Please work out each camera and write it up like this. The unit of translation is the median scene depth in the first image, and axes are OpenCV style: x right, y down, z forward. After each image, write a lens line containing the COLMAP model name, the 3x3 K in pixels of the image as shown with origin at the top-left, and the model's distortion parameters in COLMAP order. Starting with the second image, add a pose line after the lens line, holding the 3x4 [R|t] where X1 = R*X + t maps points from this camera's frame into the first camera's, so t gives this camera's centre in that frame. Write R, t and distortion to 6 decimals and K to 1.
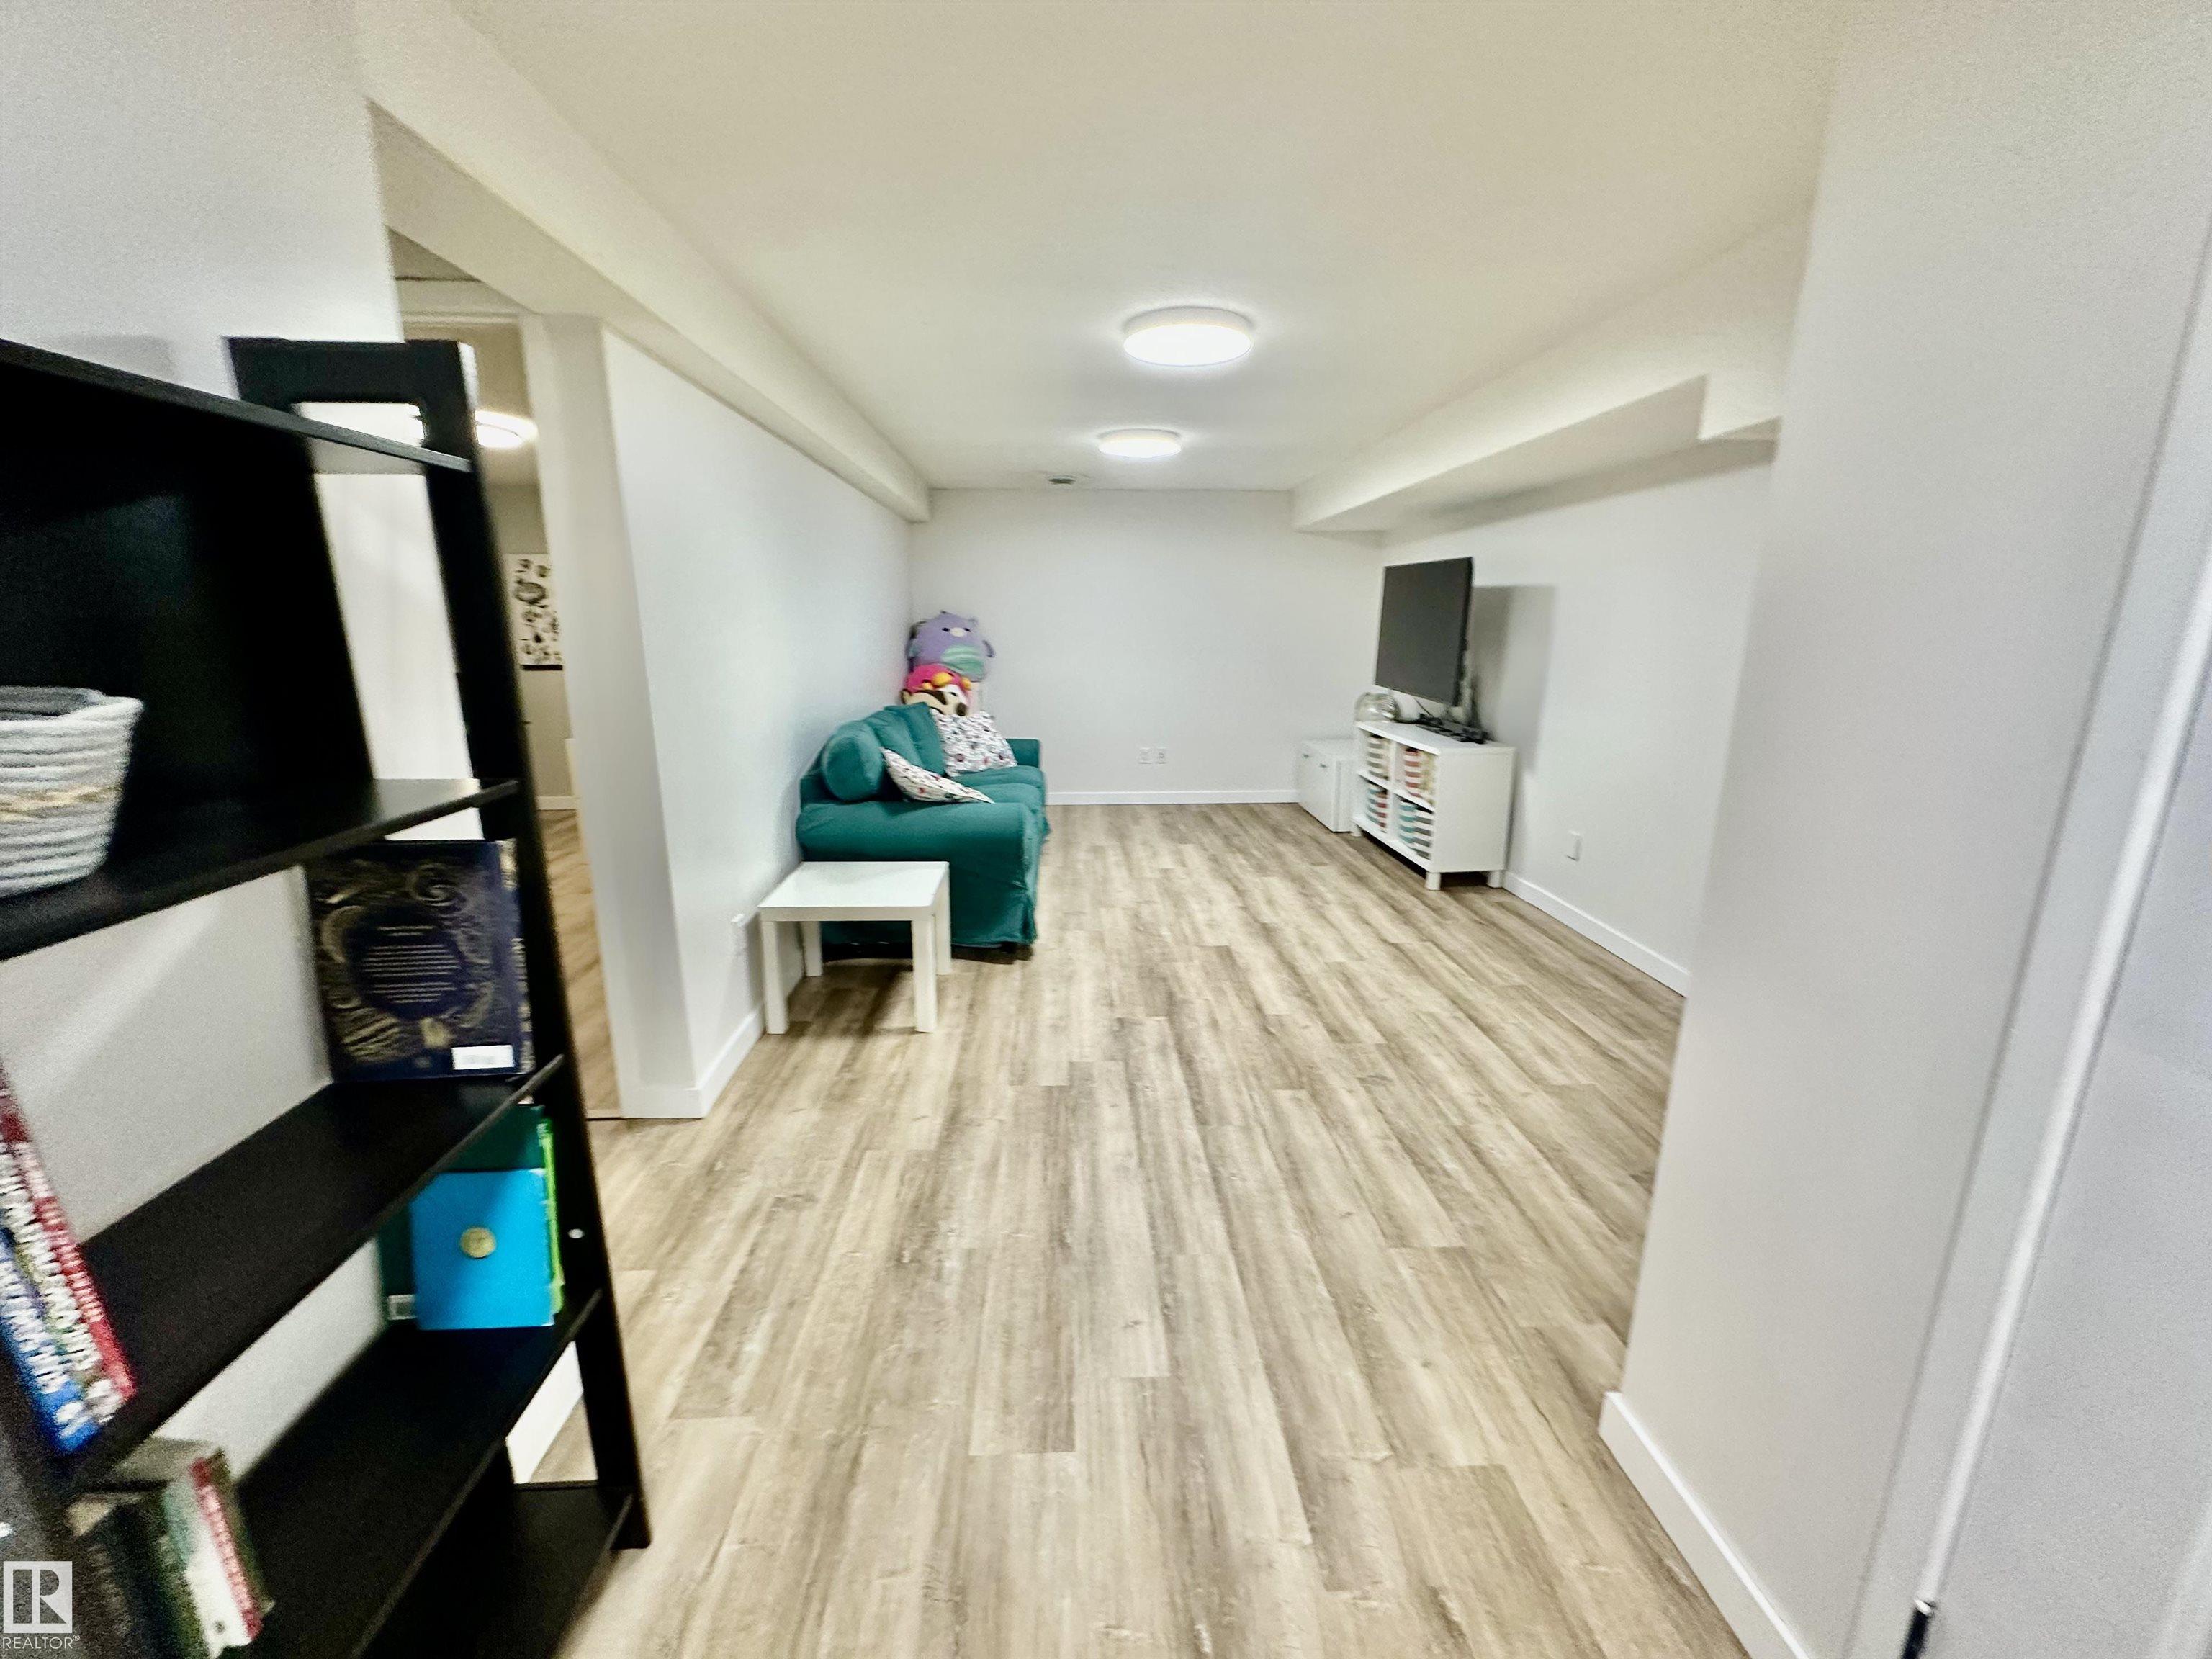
lens RADIAL K [[884.0, 0, 1104.9], [0, 884.0, 824.9], [0, 0, 1]] dist [-0.005422, 0.000902]
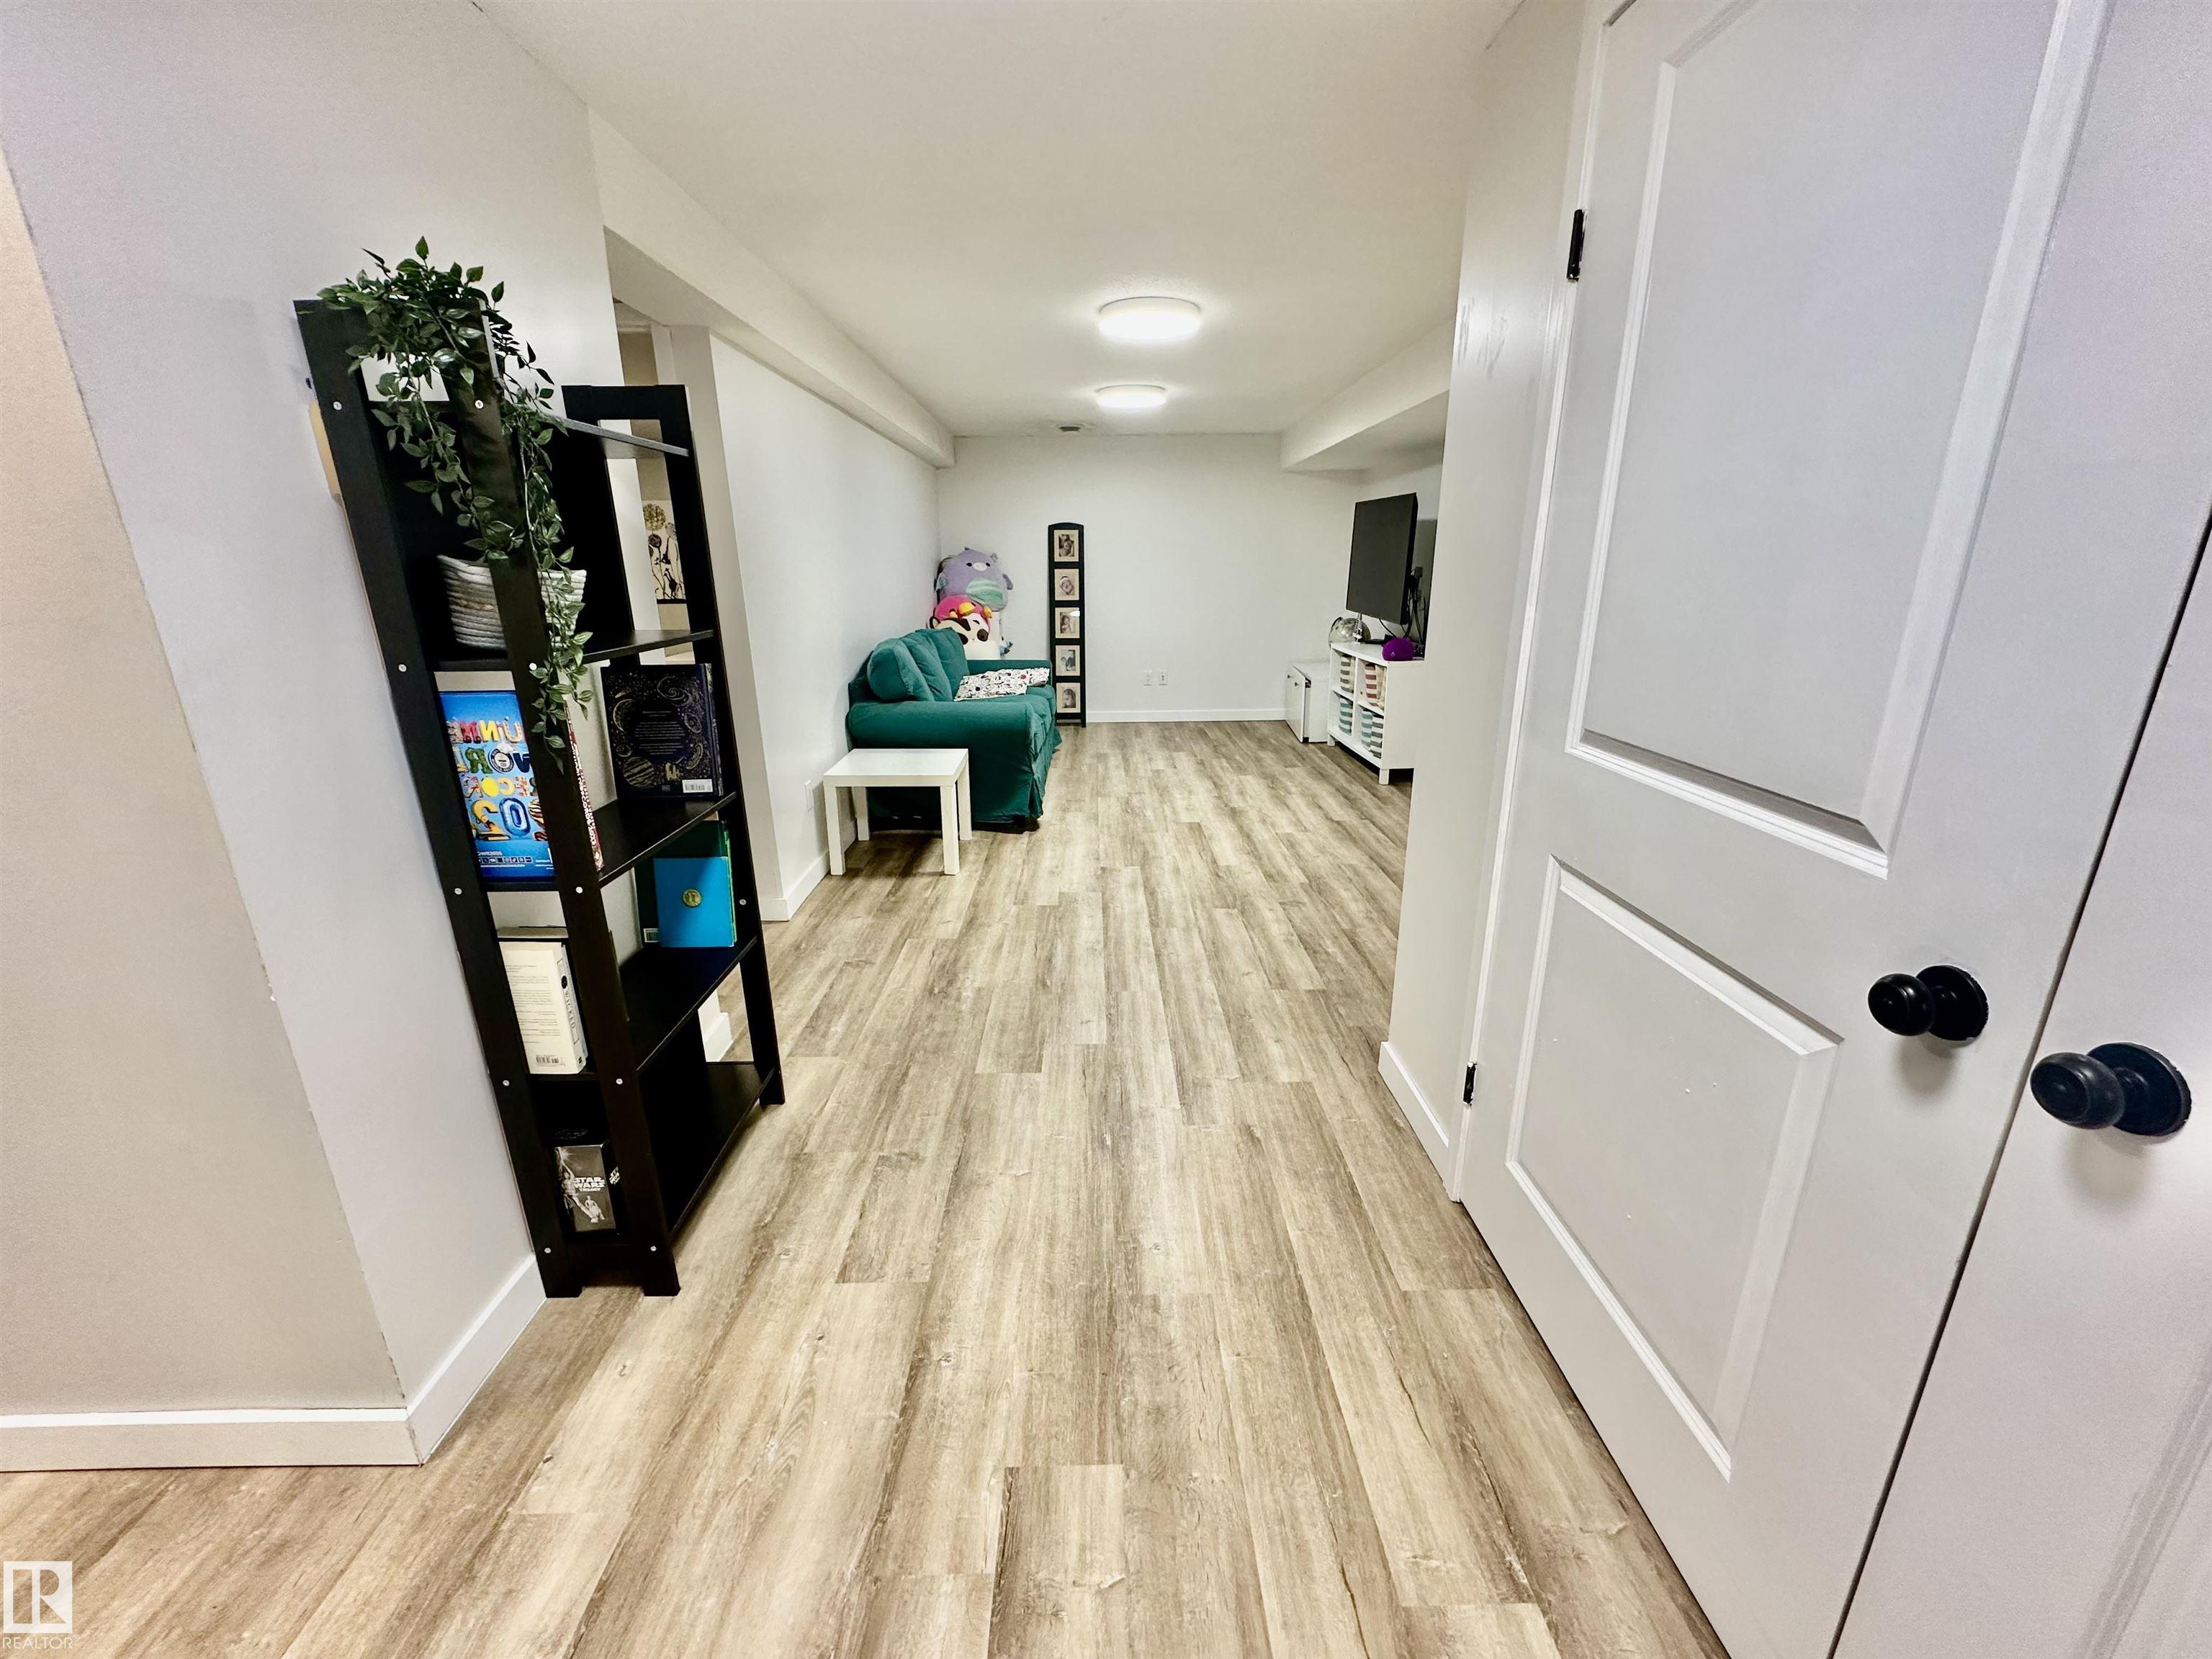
lens RADIAL K [[884.0, 0, 1105.4], [0, 884.0, 824.4], [0, 0, 1]] dist [-0.005422, 0.000902]
pose [[0.999351, -0.000132, -0.036025, 0.064333], [0.002356, 0.998092, 0.061698, 0.076414], [0.035948, -0.061743, 0.997445, -0.257079]]
